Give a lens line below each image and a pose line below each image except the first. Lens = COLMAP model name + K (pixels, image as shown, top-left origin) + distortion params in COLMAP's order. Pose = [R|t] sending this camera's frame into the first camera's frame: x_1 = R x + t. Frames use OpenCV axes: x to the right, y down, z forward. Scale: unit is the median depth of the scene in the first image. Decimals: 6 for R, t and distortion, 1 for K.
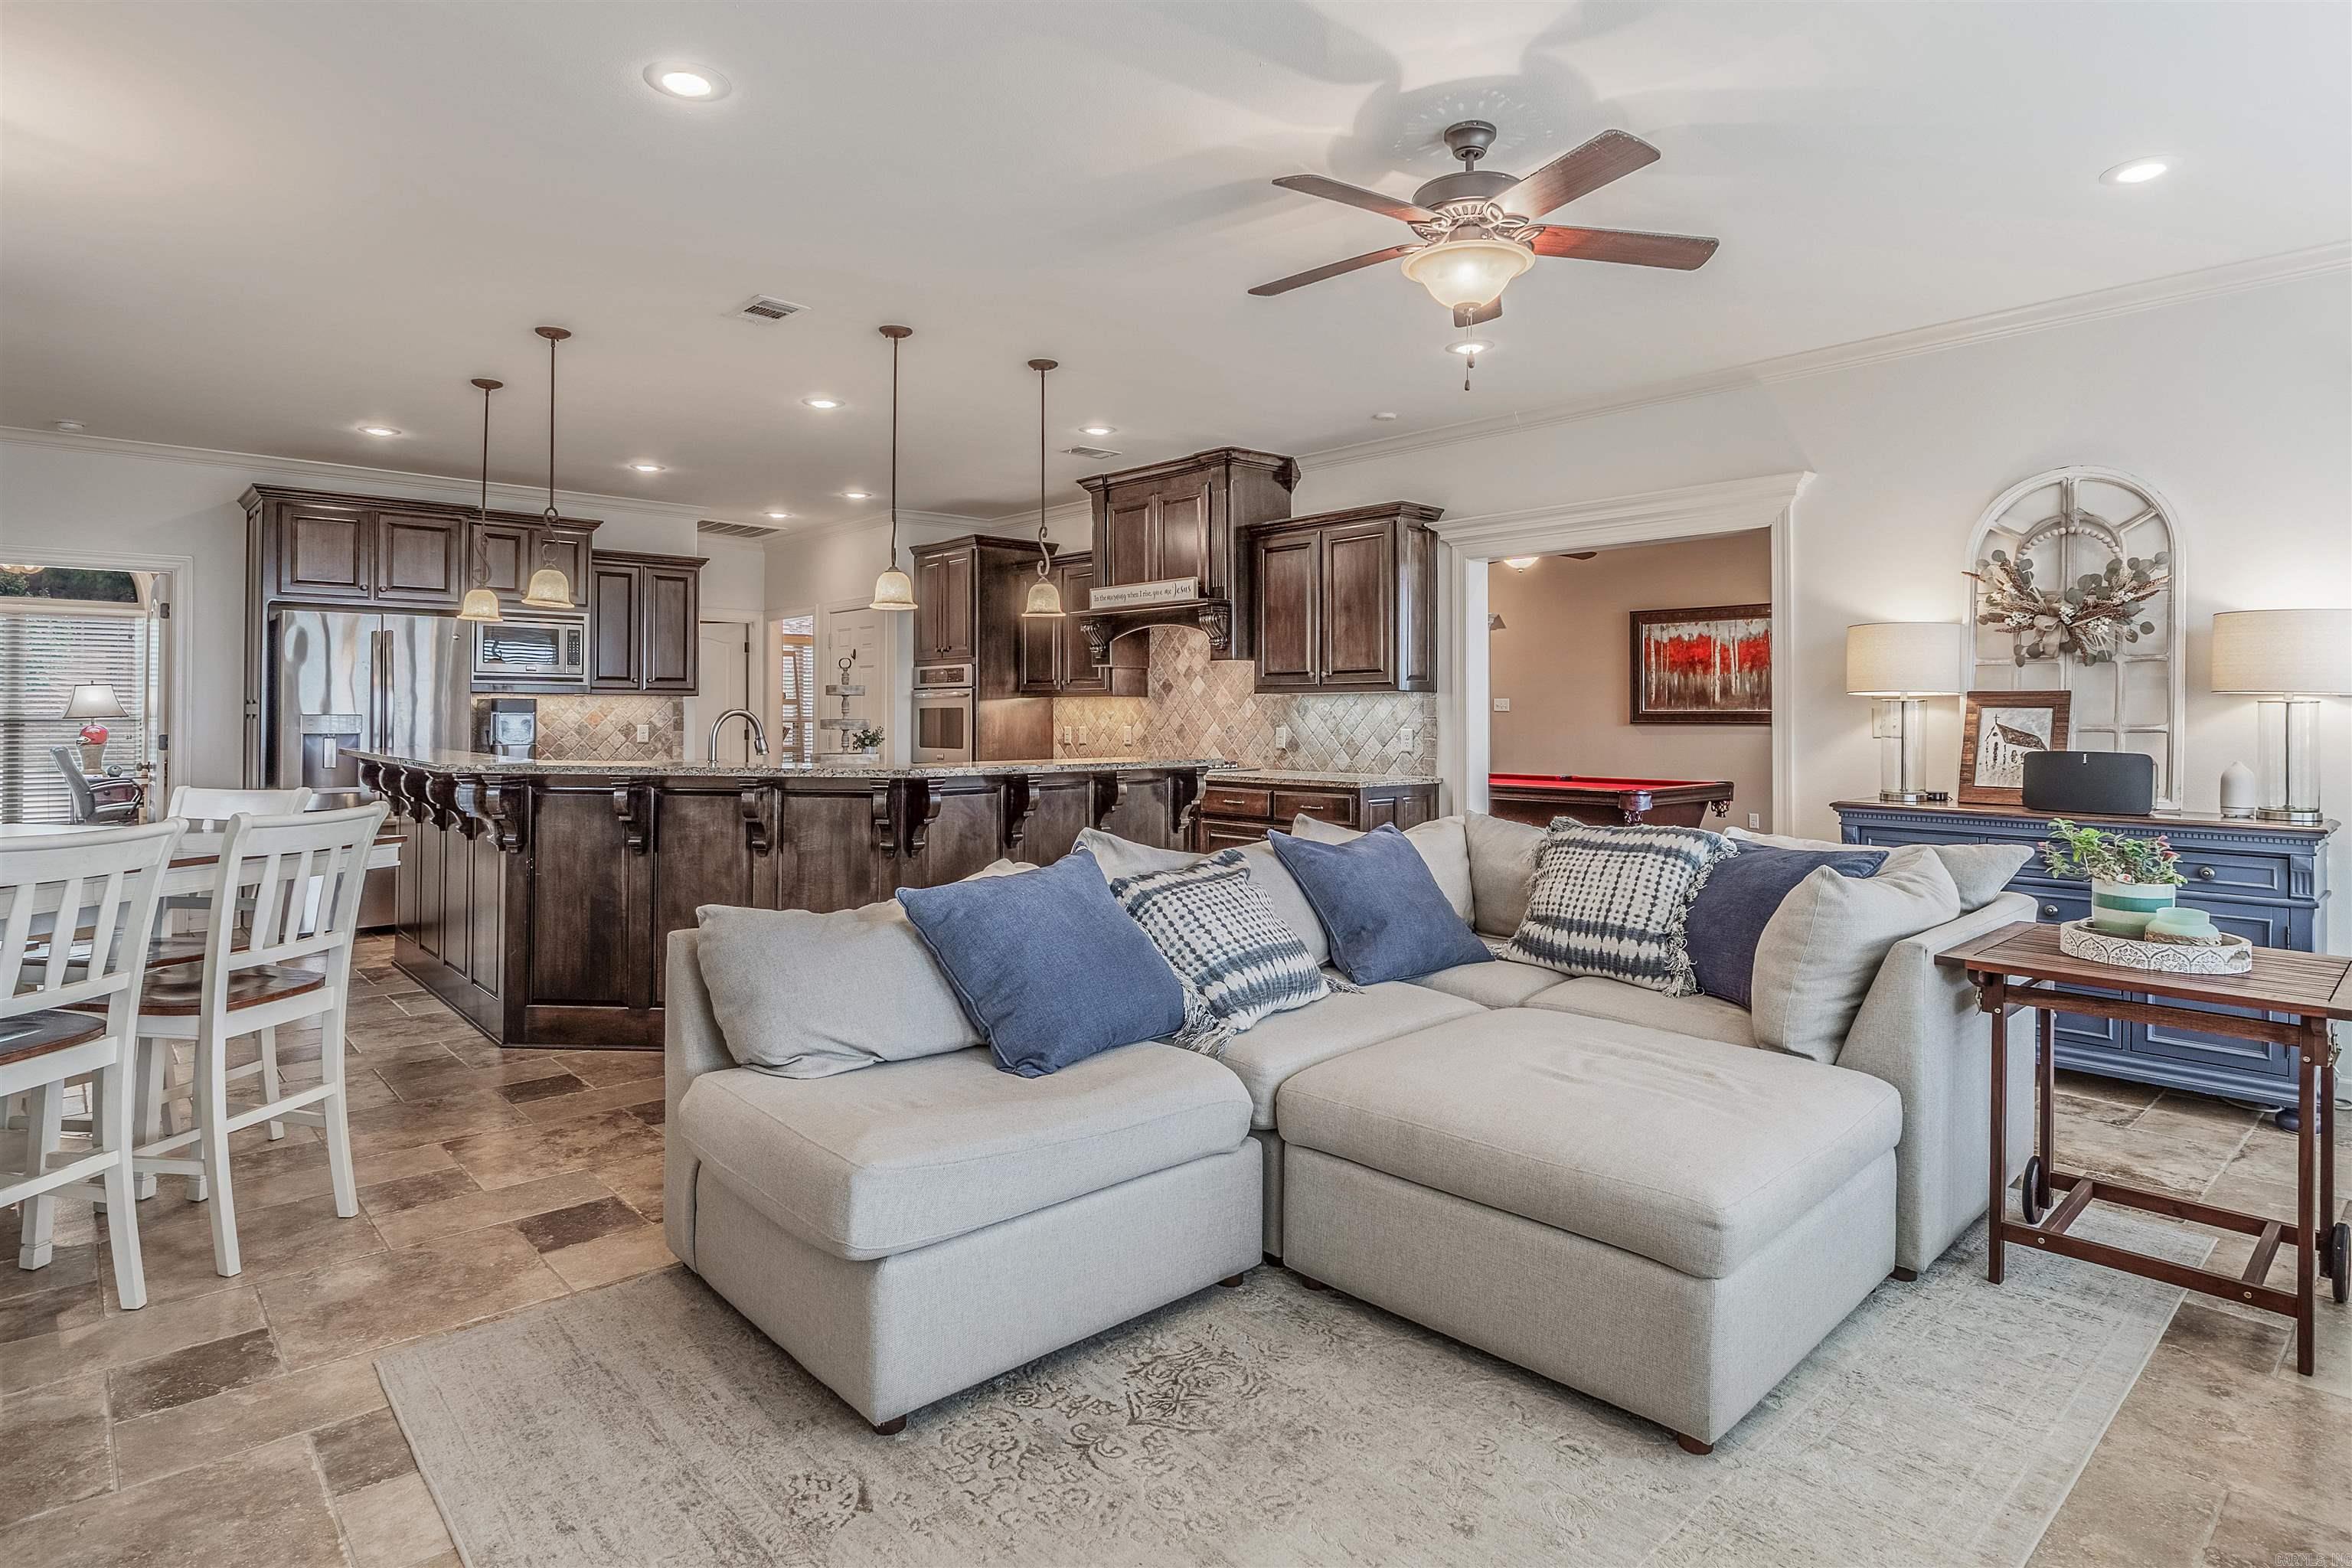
lens RADIAL K [[1234.9, 0, 1192.5], [0, 1234.9, 703.6], [0, 0, 1]] dist [-0.001444, 0.000562]
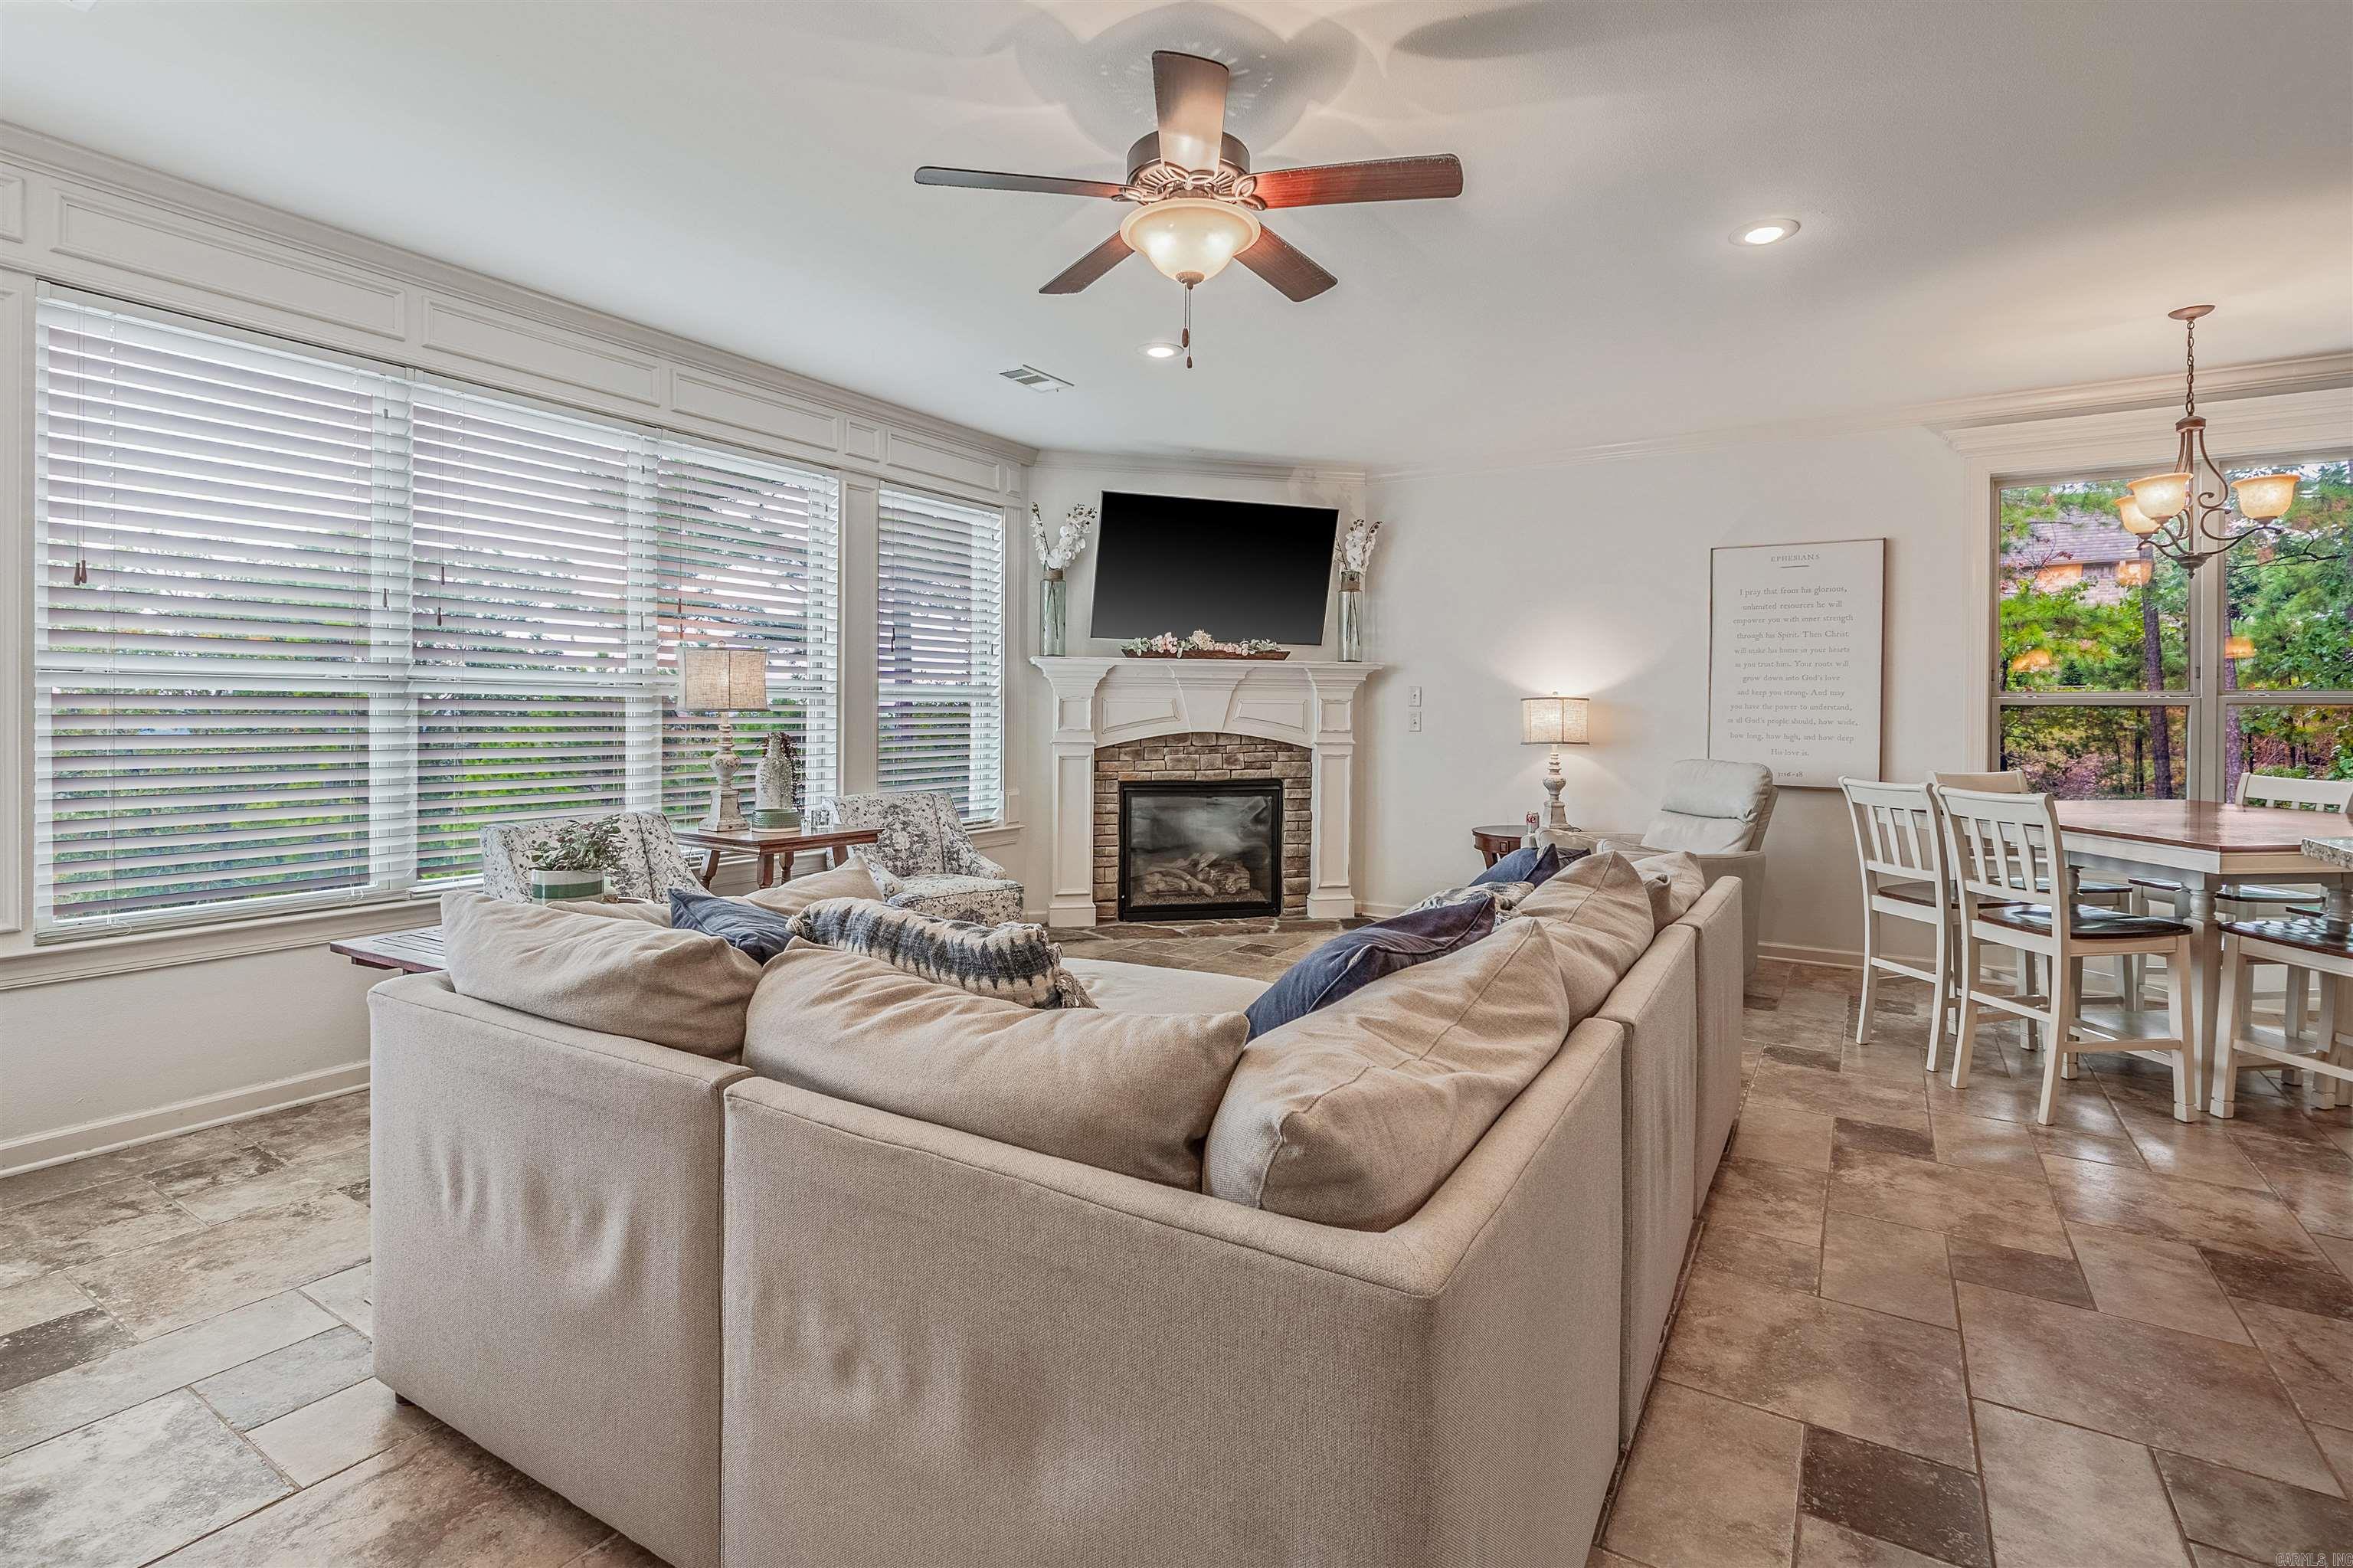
lens RADIAL K [[1111.8, 0, 1186.9], [0, 1111.8, 721.5], [0, 0, 1]] dist [-0.003237, -0.002029]
pose [[-0.963991, -0.005548, -0.265875, 0.195586], [-0.005219, 0.999984, -0.001943, 0.005837], [0.265882, -0.000486, -0.964005, 0.792974]]
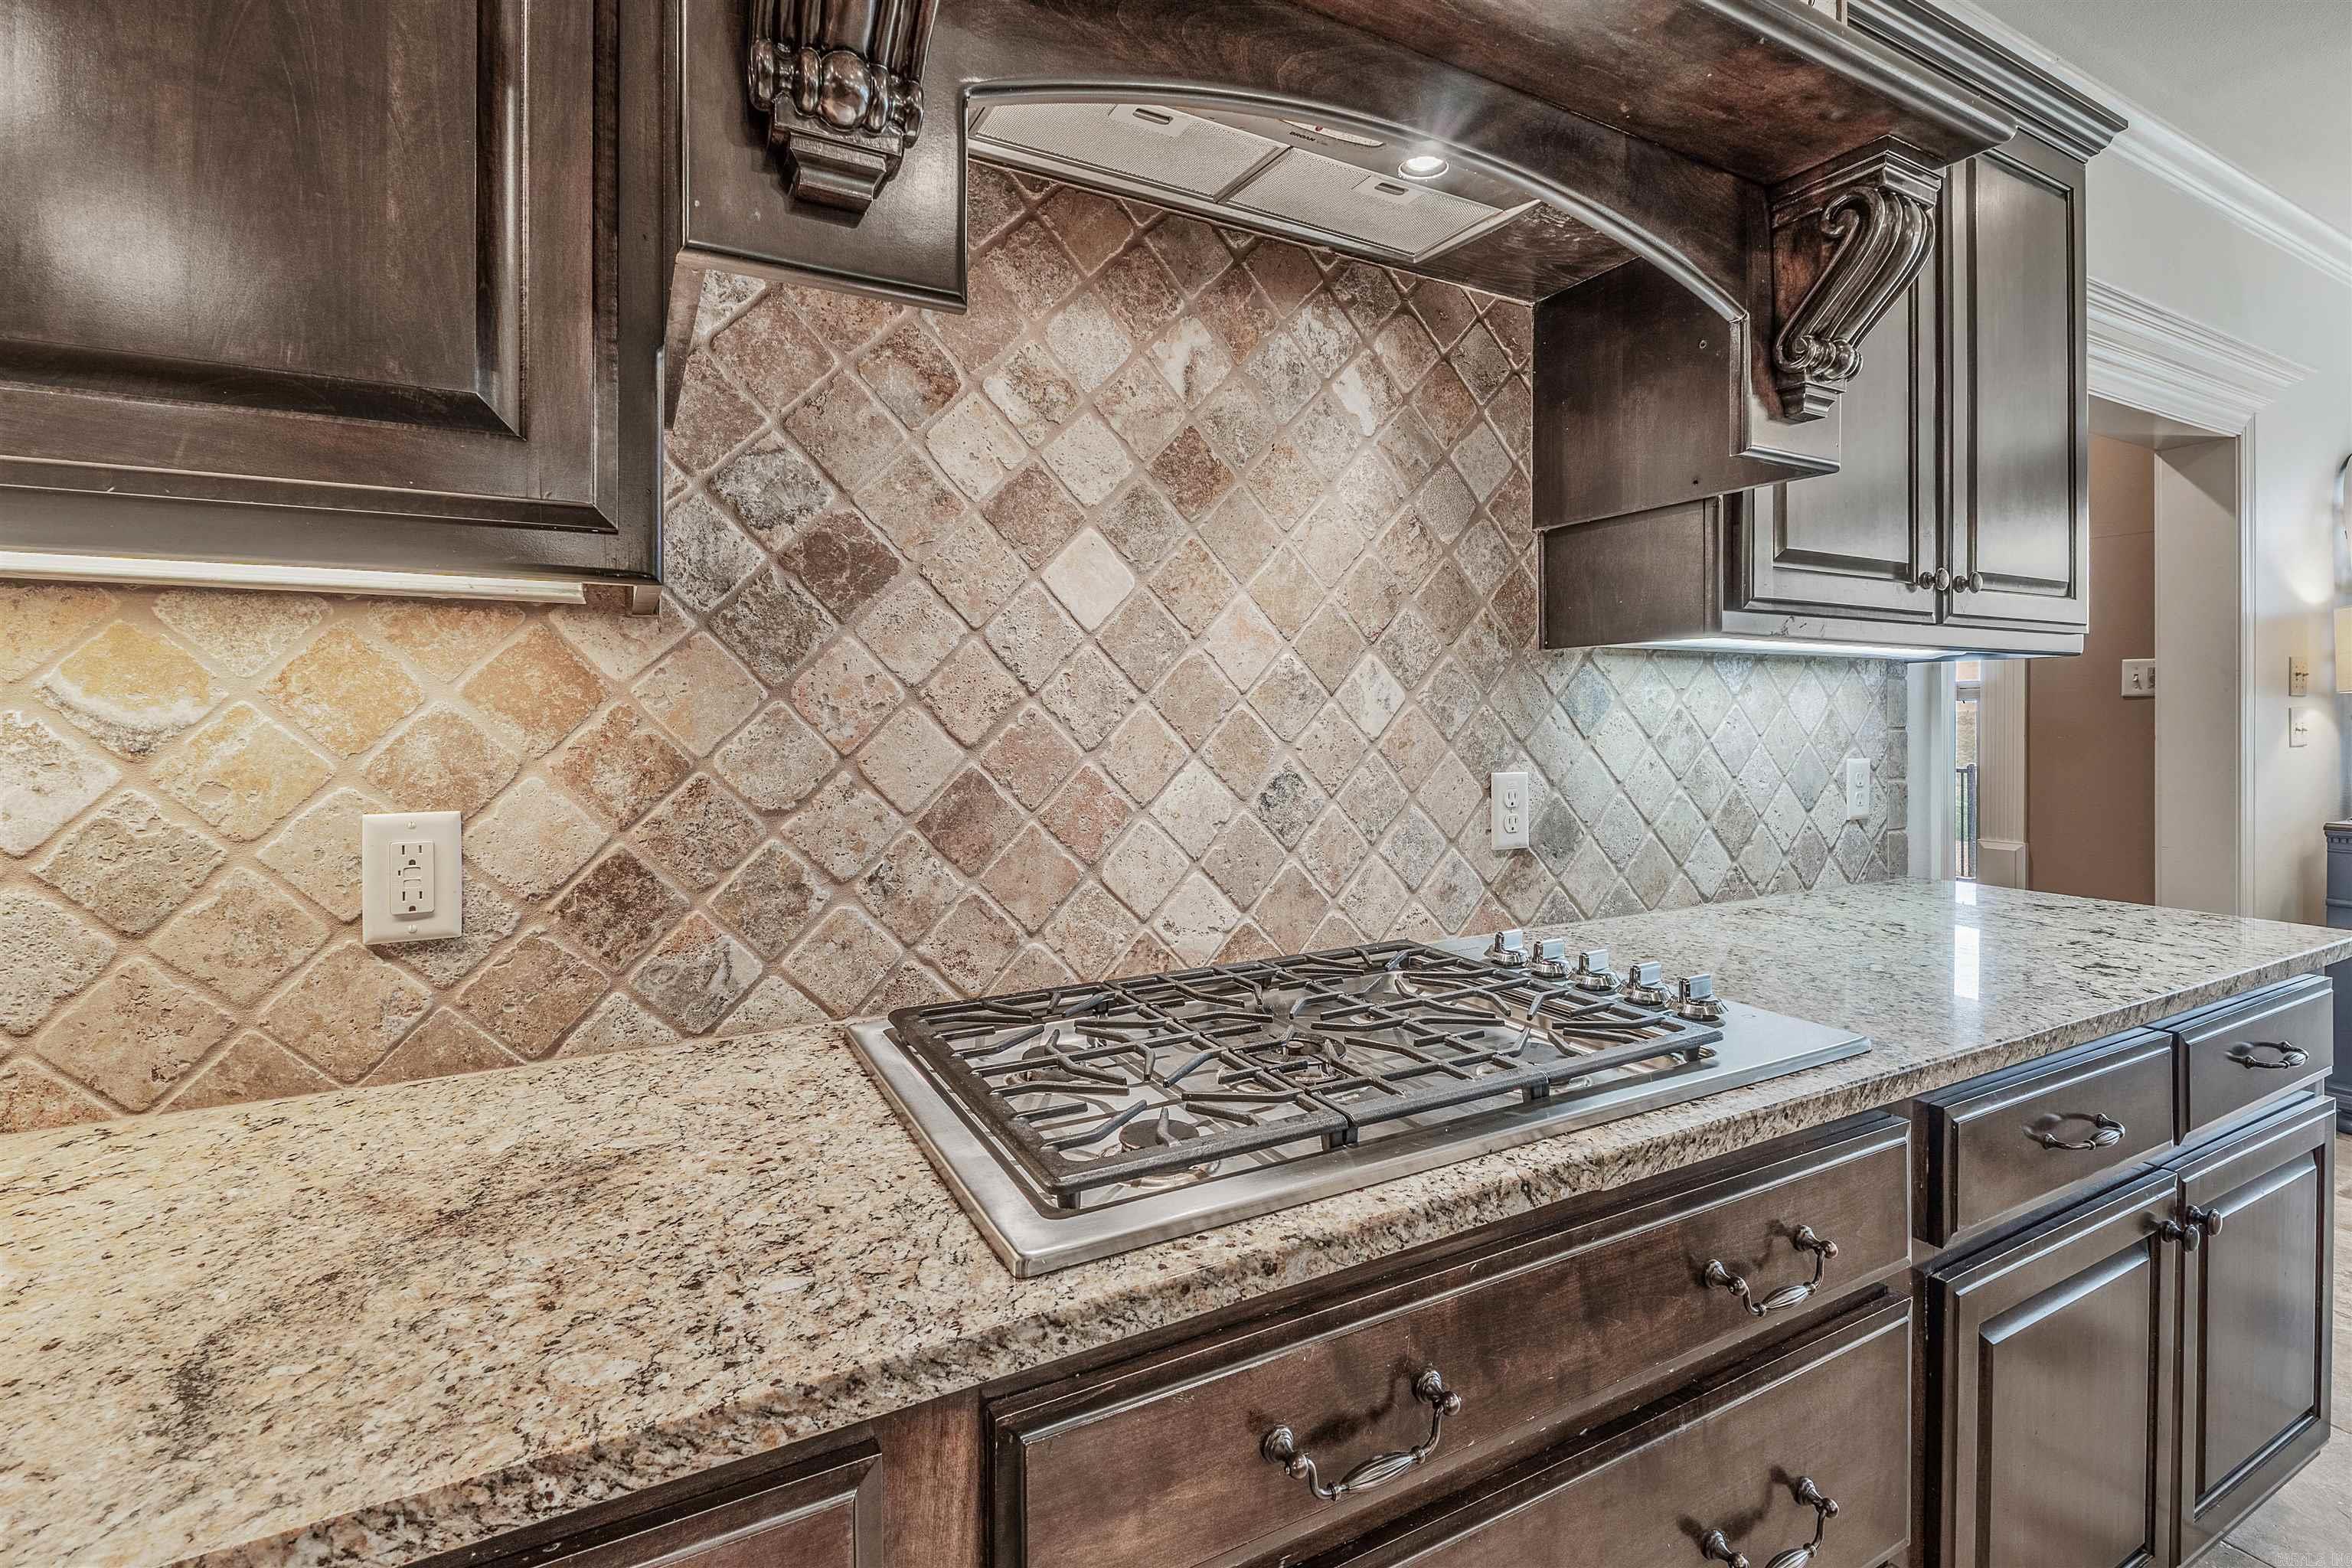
lens RADIAL K [[1030.0, 0, 1154.9], [0, 1030.0, 718.3], [0, 0, 1]] dist [-0.008917, 0.001203]
pose [[0.263131, -0.003148, 0.964755, -0.167165], [-0.007990, 0.999953, 0.005442, 0.007614], [-0.964727, -0.009140, 0.263093, 1.047742]]
